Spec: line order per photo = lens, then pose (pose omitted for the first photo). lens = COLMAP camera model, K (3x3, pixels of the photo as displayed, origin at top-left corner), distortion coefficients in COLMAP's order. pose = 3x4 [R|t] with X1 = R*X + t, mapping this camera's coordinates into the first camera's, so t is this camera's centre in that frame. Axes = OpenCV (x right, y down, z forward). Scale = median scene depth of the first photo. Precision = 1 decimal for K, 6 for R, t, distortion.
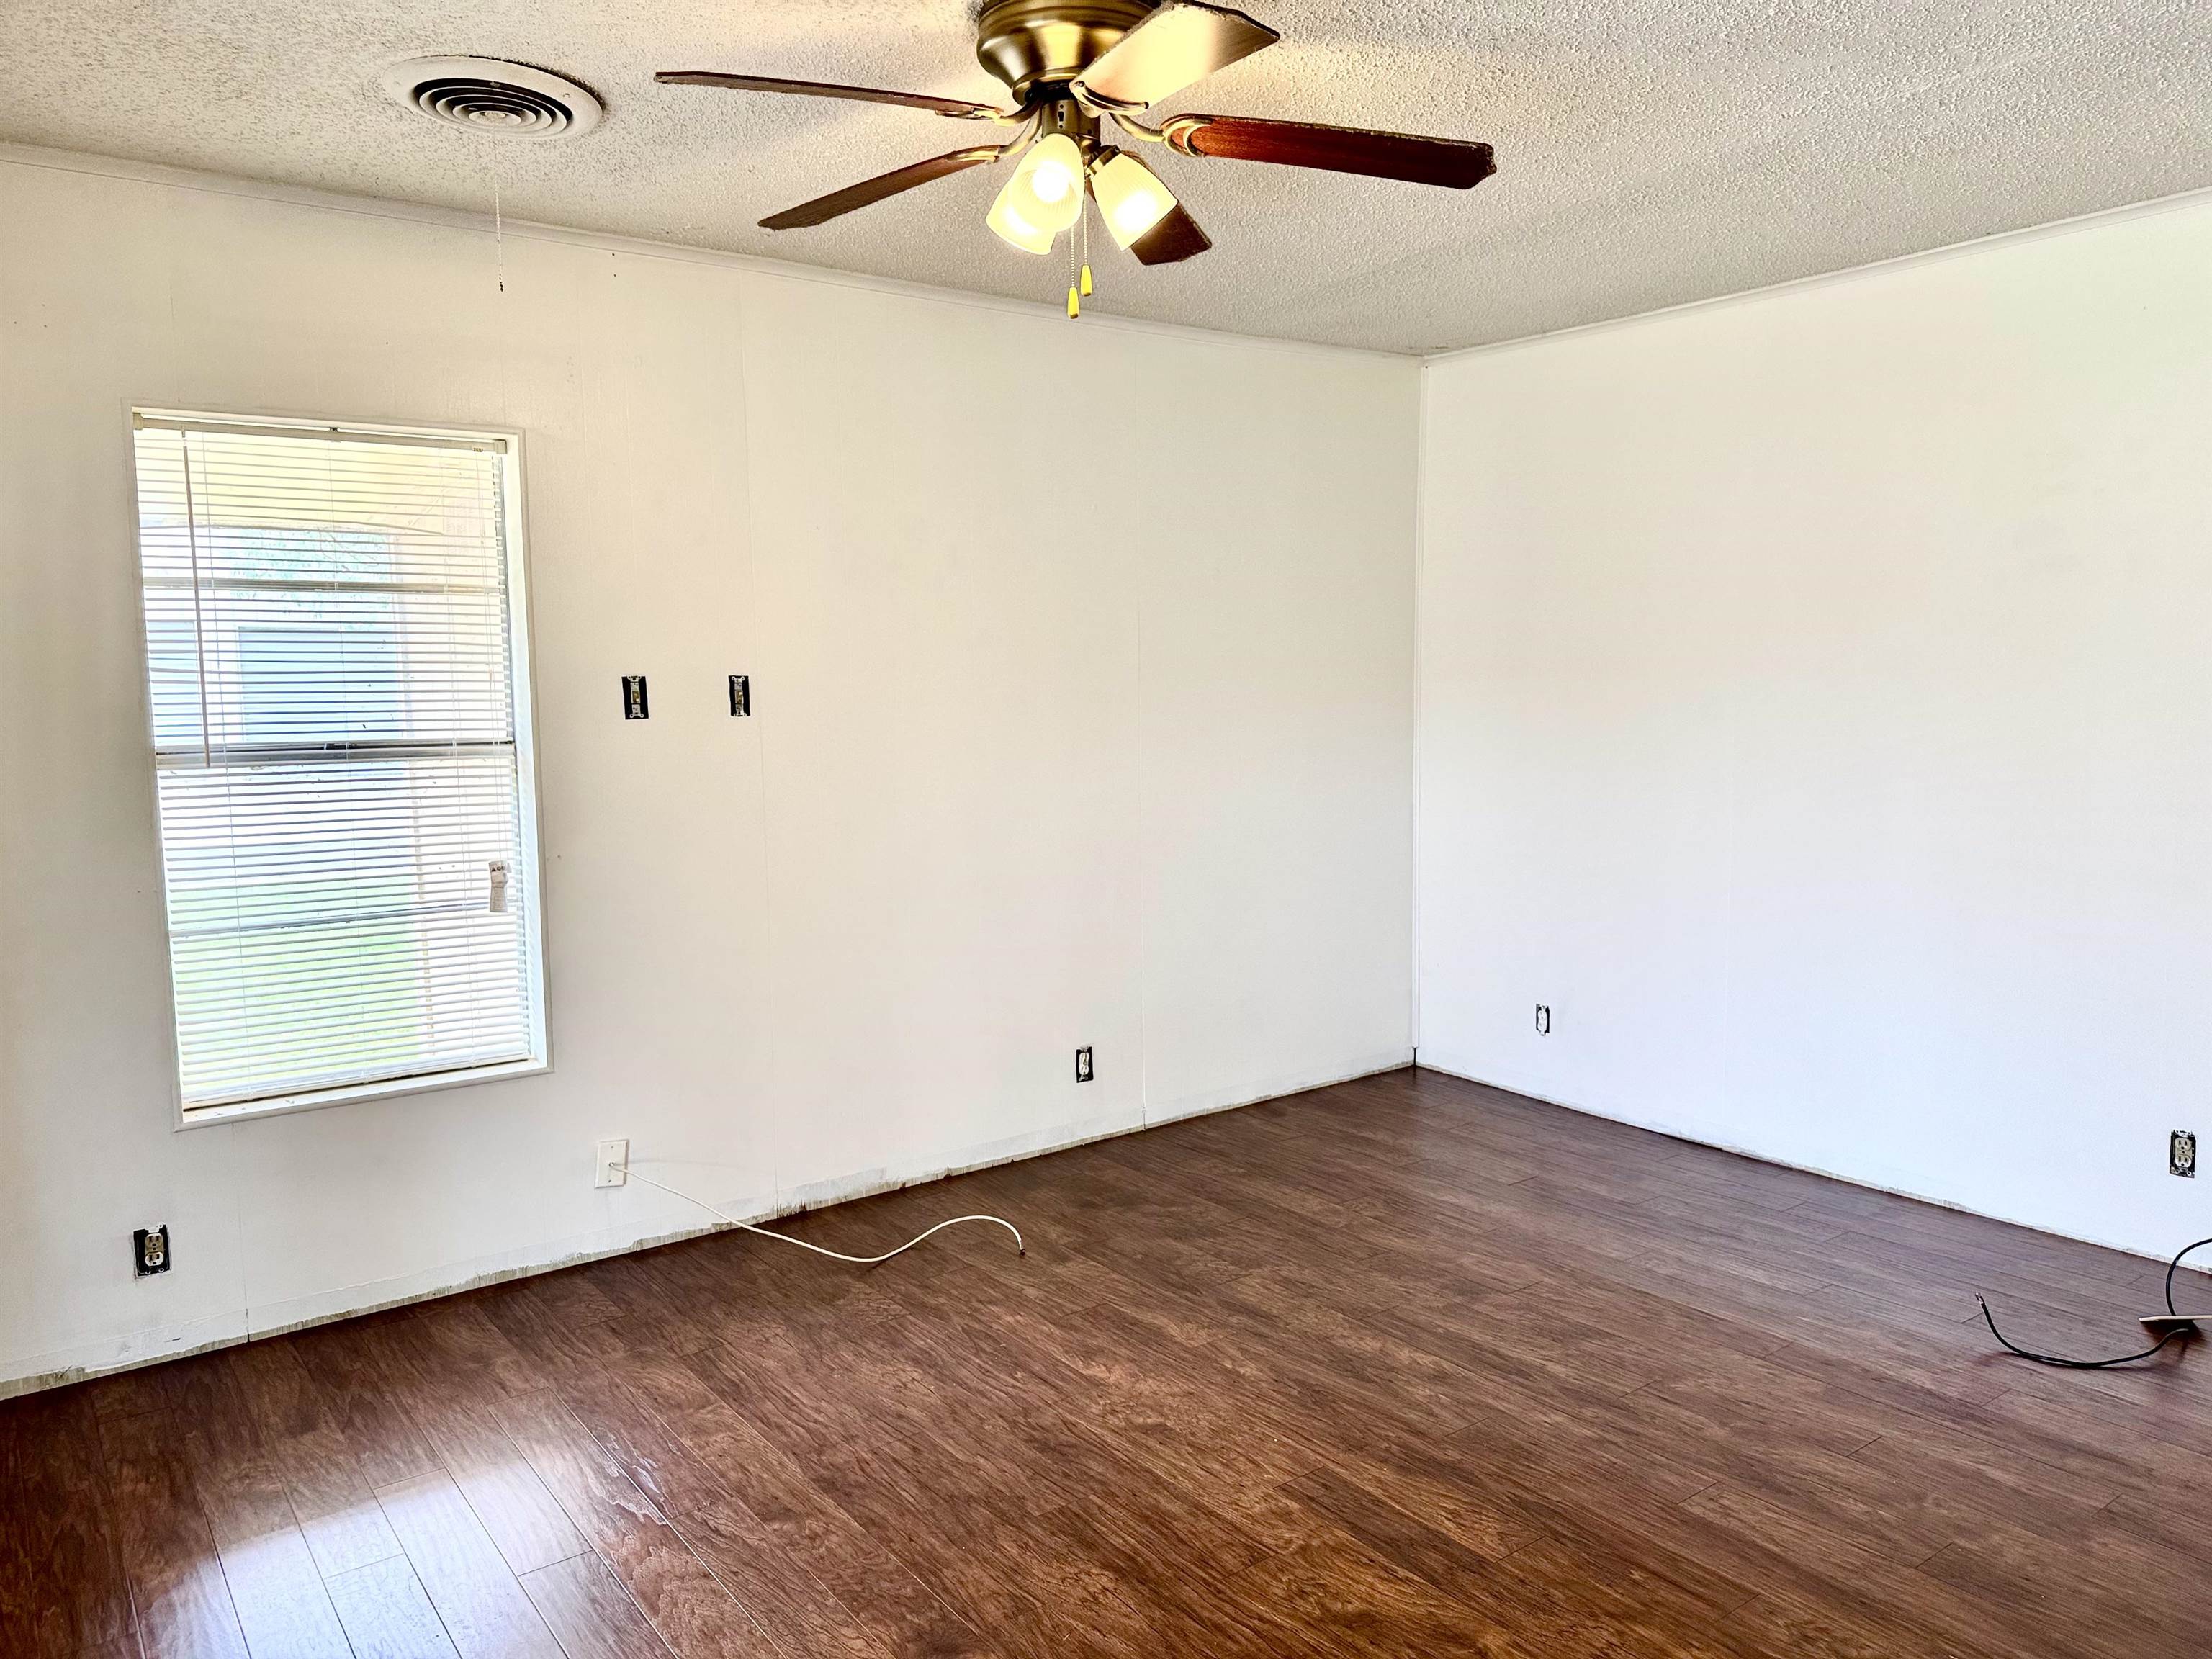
lens RADIAL K [[1553.5, 0, 1100.9], [0, 1553.5, 841.4], [0, 0, 1]] dist [0.116507, -0.198549]
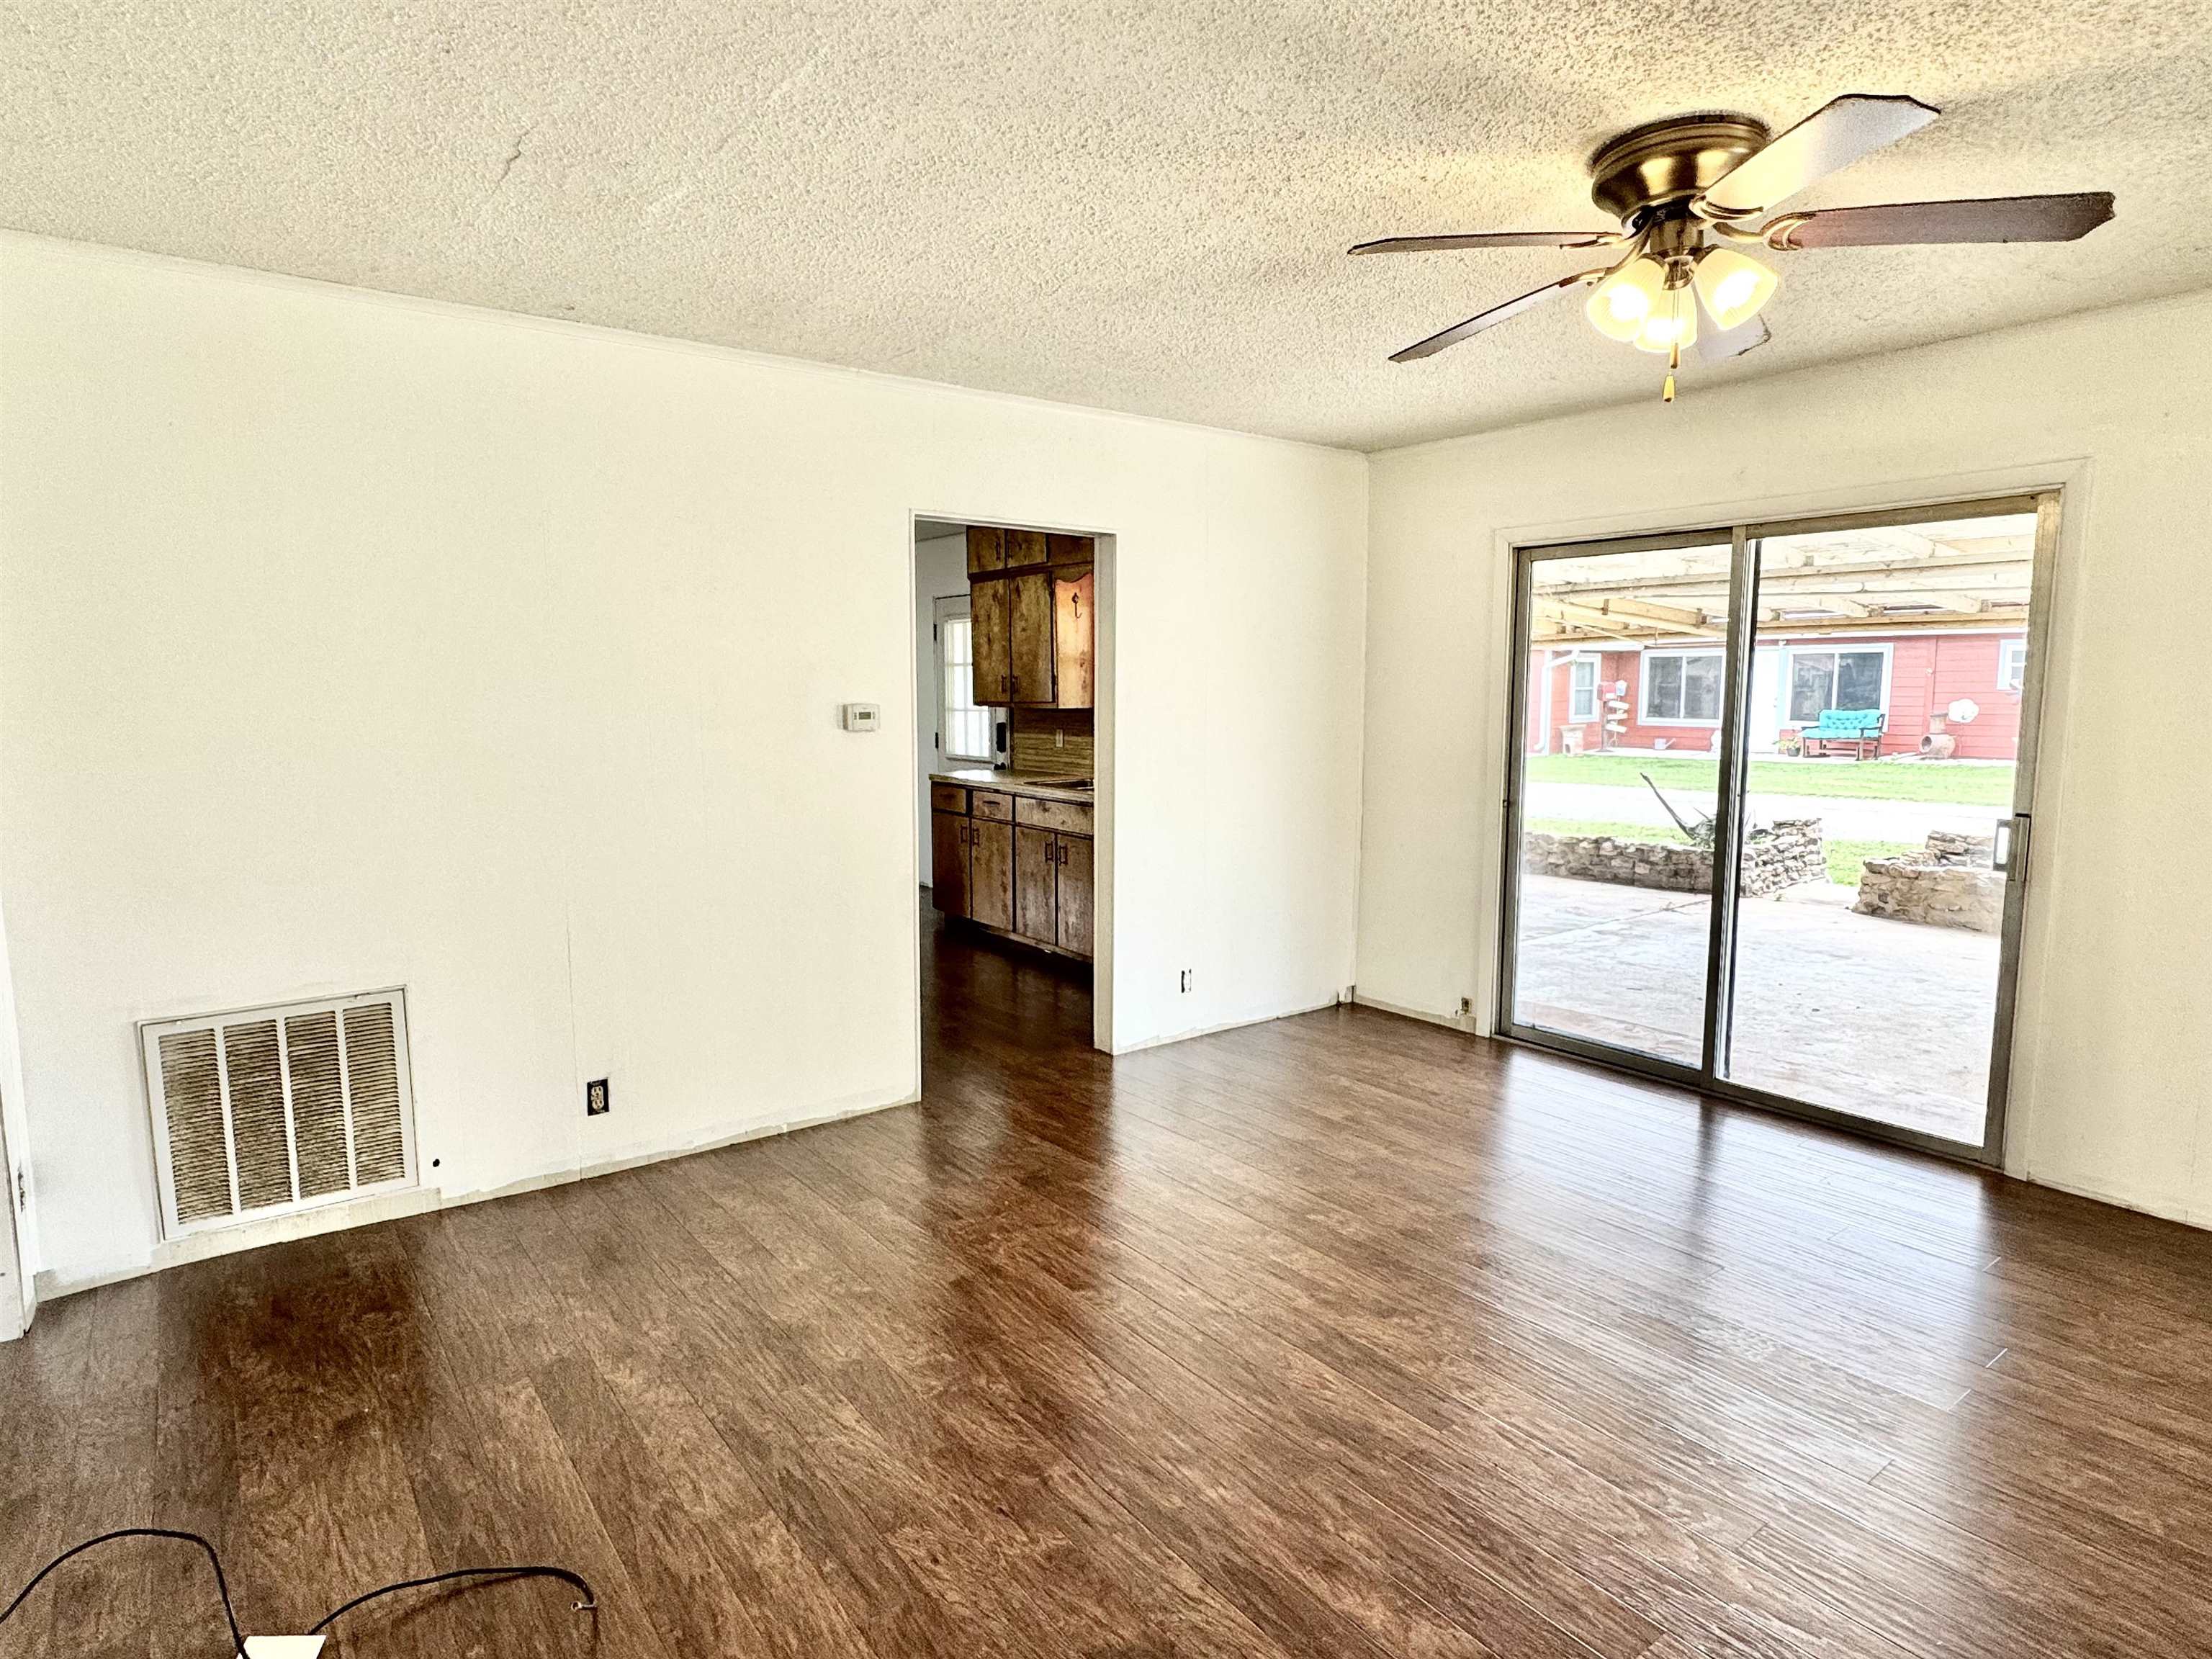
lens RADIAL K [[1223.4, 0, 1097.9], [0, 1223.4, 828.7], [0, 0, 1]] dist [0.001841, 0.001144]
pose [[-0.999850, 0.014755, -0.009104, 0.303544], [0.012301, 0.973760, 0.227245, -0.162636], [0.012218, 0.227099, -0.973795, 1.378134]]
